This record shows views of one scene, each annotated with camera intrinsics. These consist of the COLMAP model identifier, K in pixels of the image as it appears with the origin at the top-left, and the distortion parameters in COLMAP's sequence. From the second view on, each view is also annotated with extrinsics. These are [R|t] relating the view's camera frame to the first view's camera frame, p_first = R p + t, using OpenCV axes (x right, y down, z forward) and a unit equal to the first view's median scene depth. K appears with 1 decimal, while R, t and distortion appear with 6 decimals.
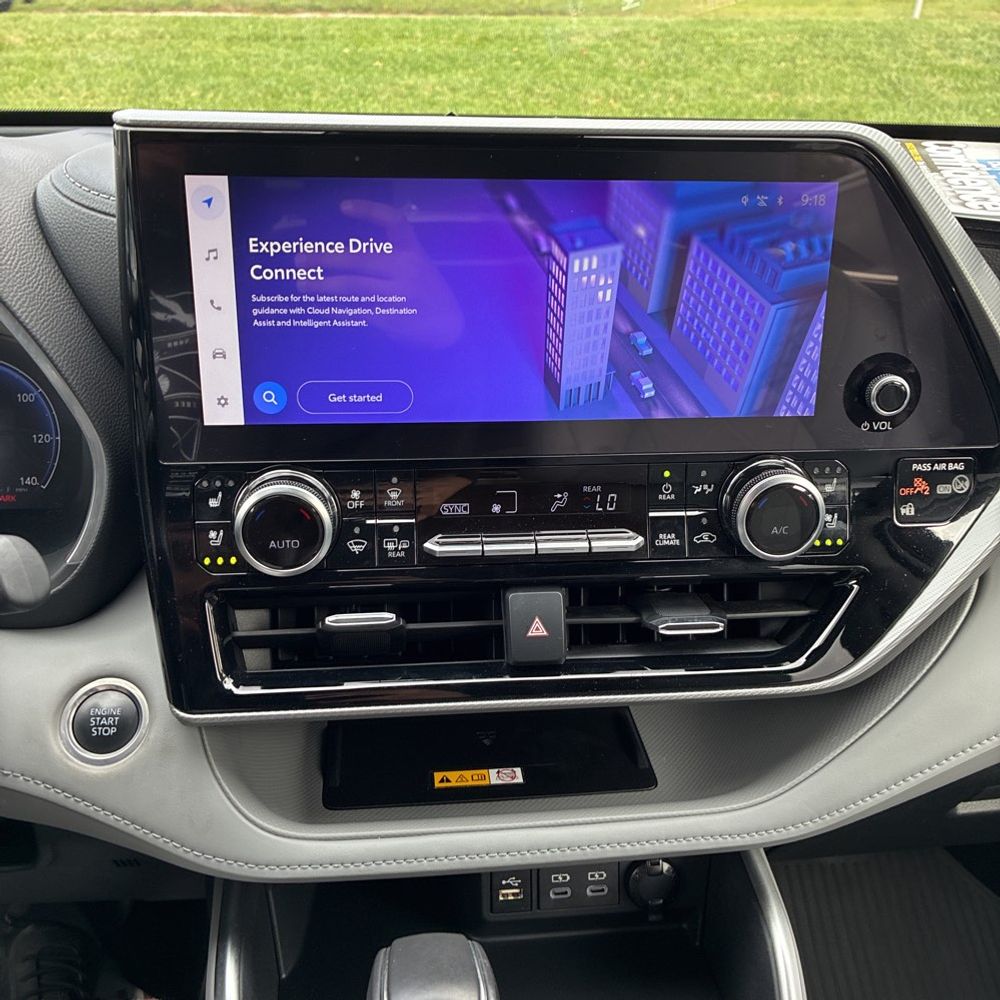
lens RADIAL K [[1025.9, 0, 479.4], [0, 1025.9, 481.8], [0, 0, 1]] dist [0.028244, -0.029348]
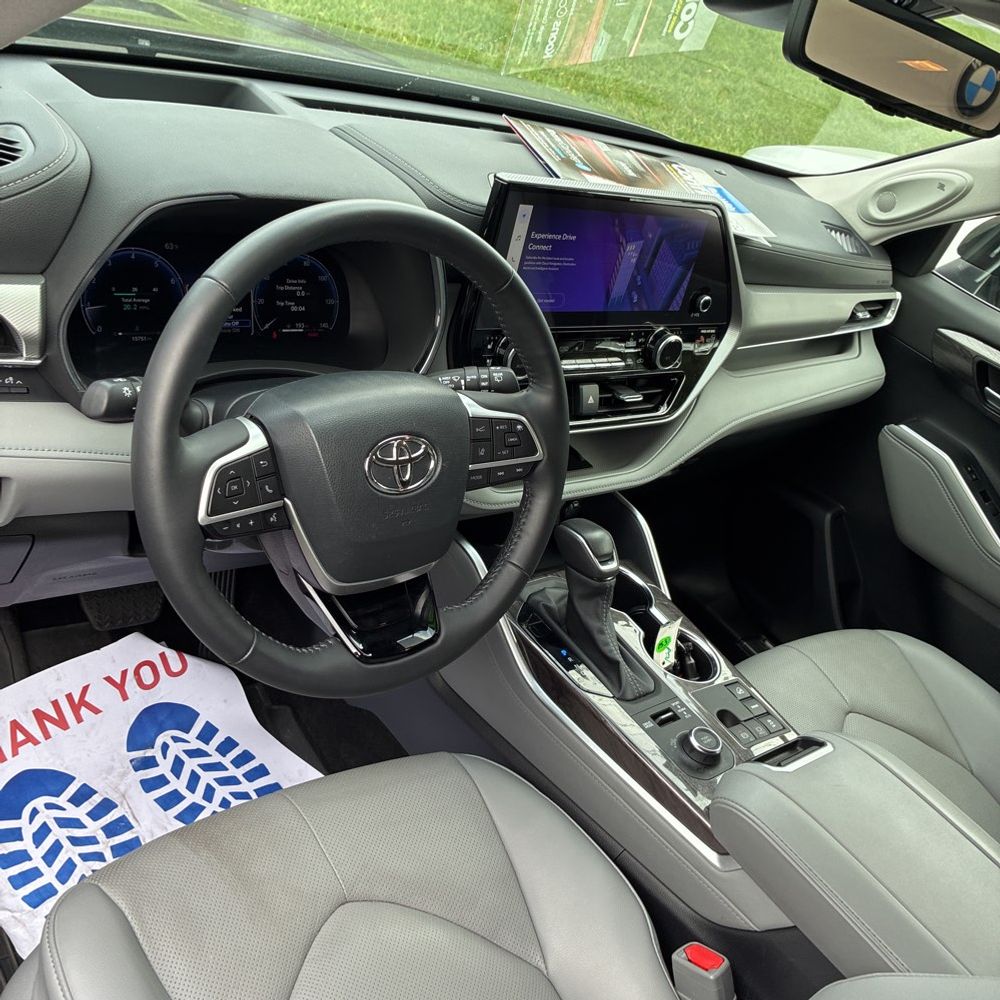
lens RADIAL K [[1025.9, 0, 479.4], [0, 1025.9, 481.8], [0, 0, 1]] dist [0.028244, -0.029348]
pose [[0.828070, -0.063916, 0.556970, -1.479175], [-0.079420, 0.970087, 0.229400, -0.195899], [-0.554971, -0.234194, 0.798223, -0.788299]]
